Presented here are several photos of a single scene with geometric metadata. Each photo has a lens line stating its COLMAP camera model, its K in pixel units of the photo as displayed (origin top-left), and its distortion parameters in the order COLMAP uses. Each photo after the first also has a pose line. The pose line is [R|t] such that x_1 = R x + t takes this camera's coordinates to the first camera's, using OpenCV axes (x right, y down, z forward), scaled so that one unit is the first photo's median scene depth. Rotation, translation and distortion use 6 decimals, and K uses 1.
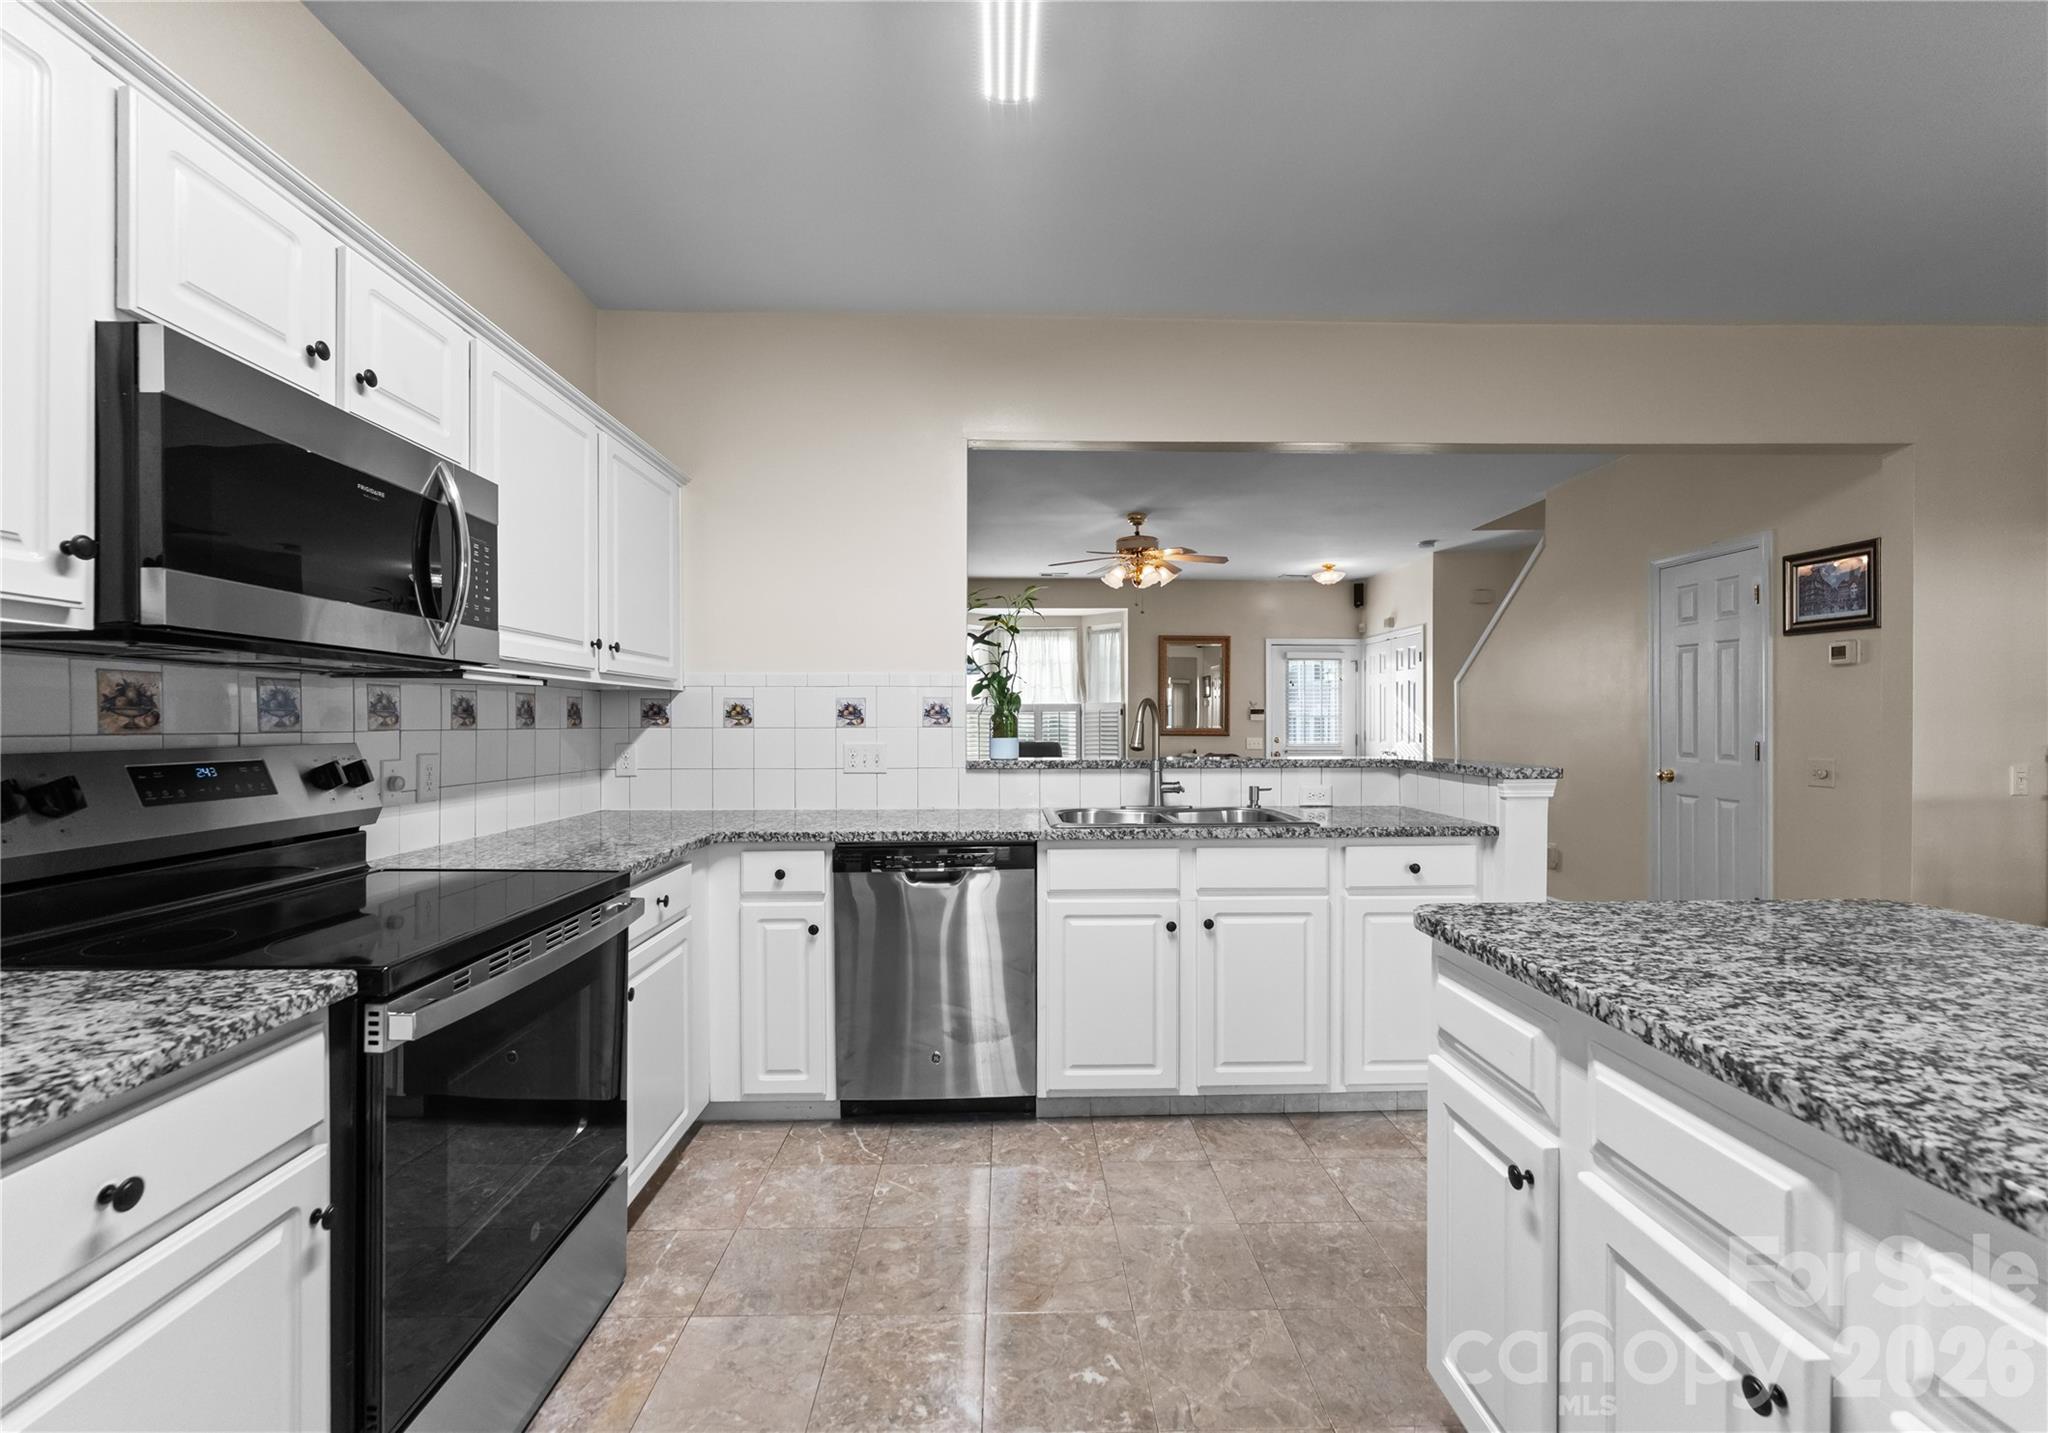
lens RADIAL K [[866.9, 0, 1022.2], [0, 866.9, 714.6], [0, 0, 1]] dist [-0.001403, -0.000531]
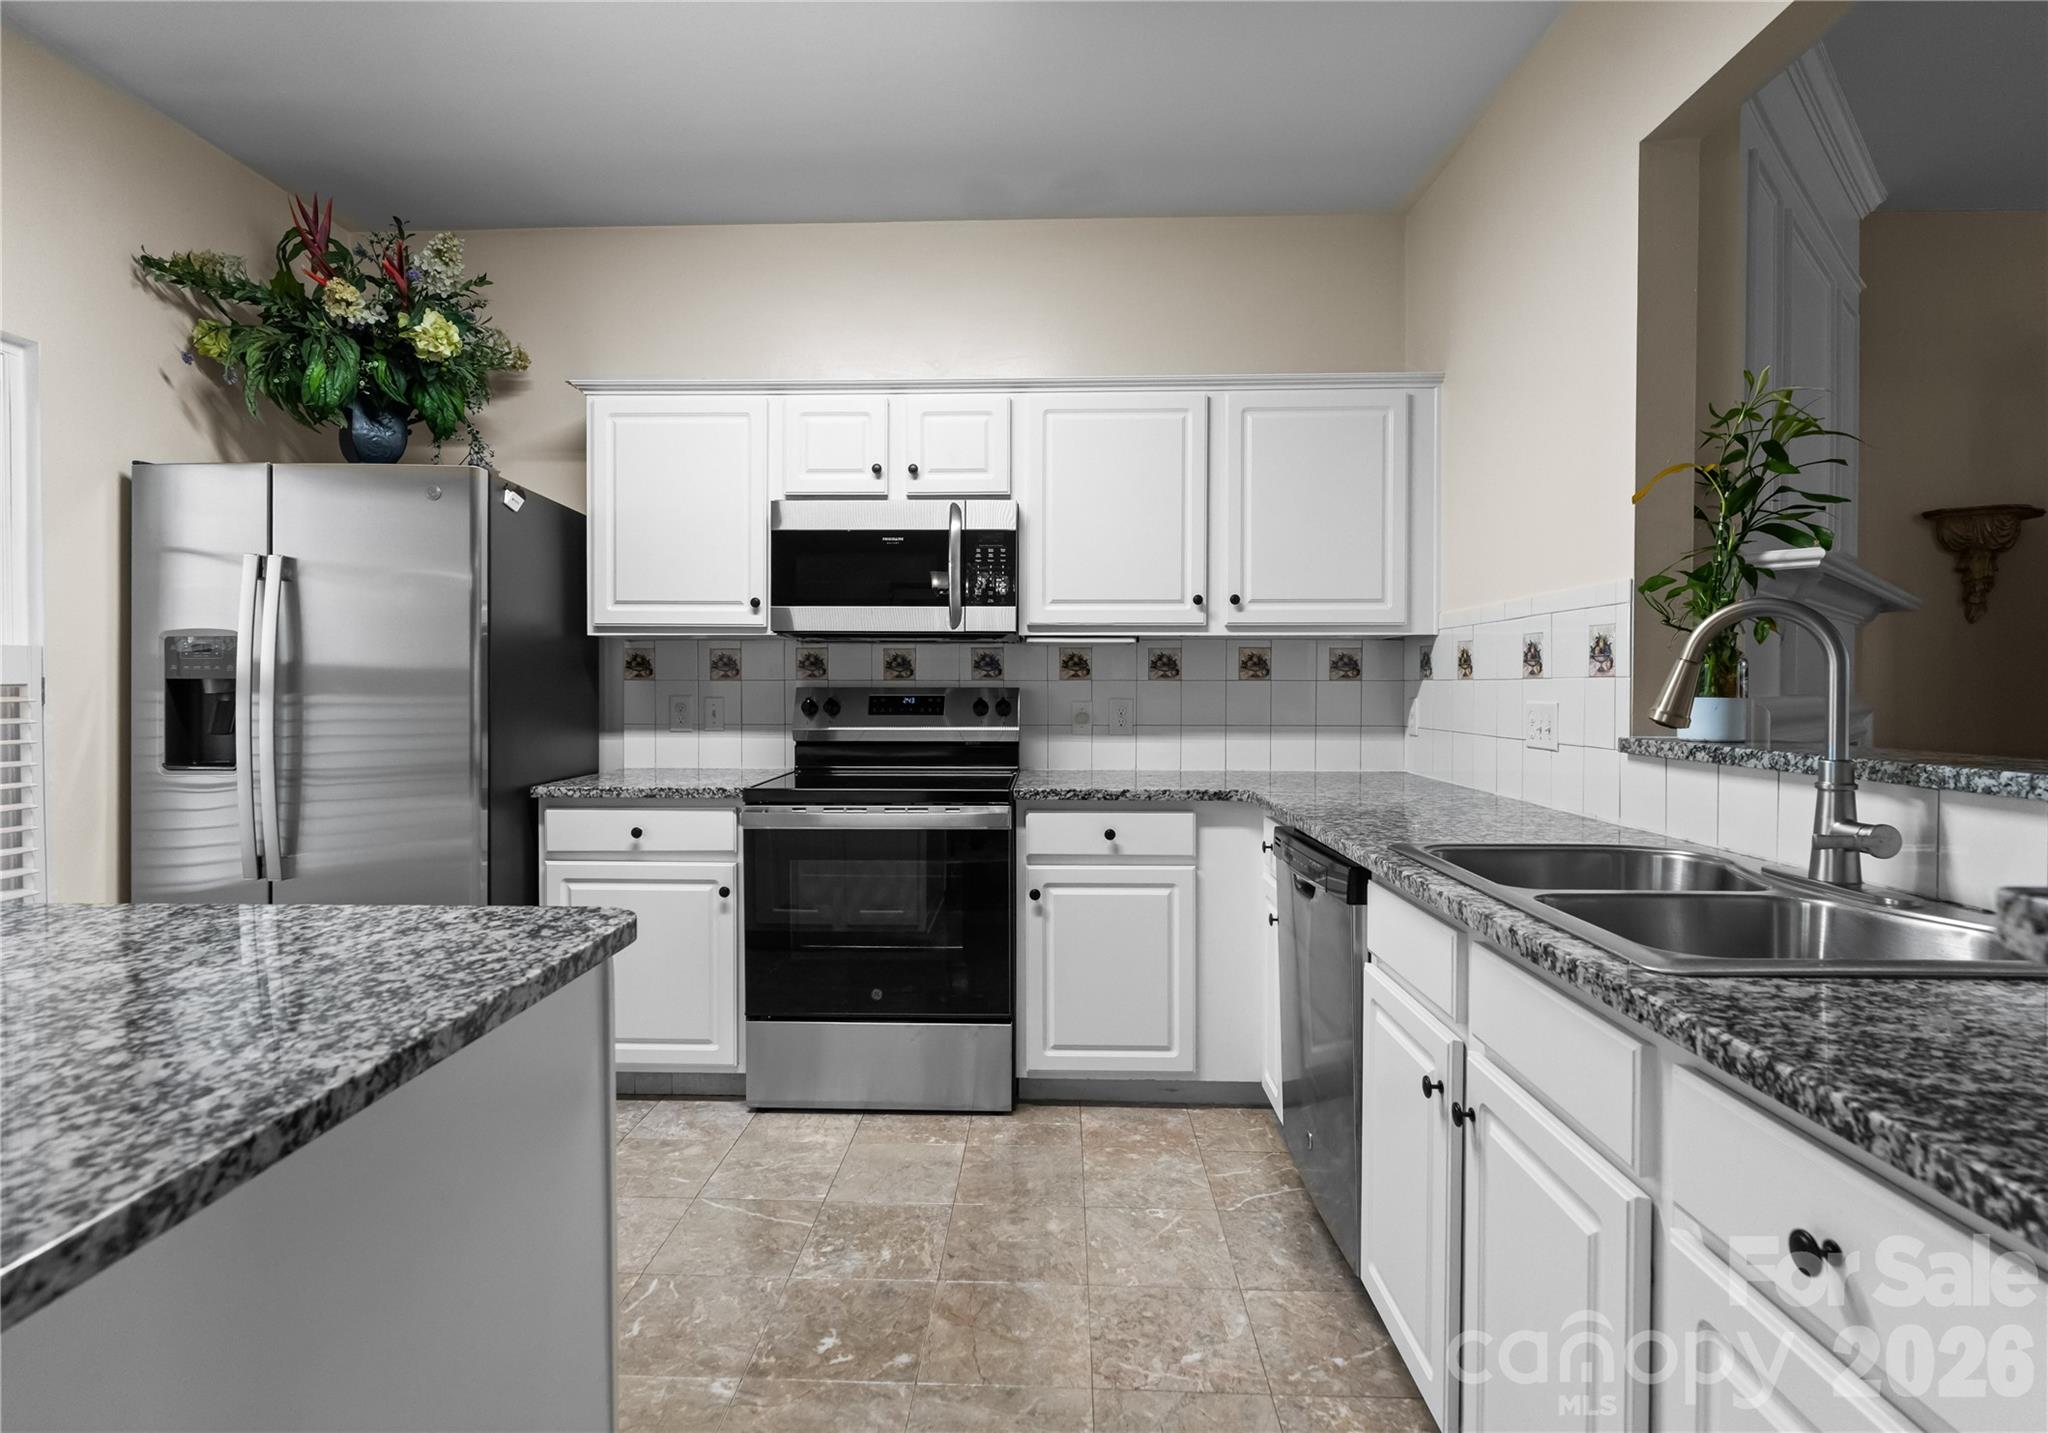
lens RADIAL K [[1057.4, 0, 1019.2], [0, 1057.4, 692.3], [0, 0, 1]] dist [0.000992, -0.003443]
pose [[-0.086353, 0.006238, -0.996245, 1.191424], [0.007934, 0.999953, 0.005573, 0.033849], [0.996233, -0.007423, -0.086399, 1.278041]]
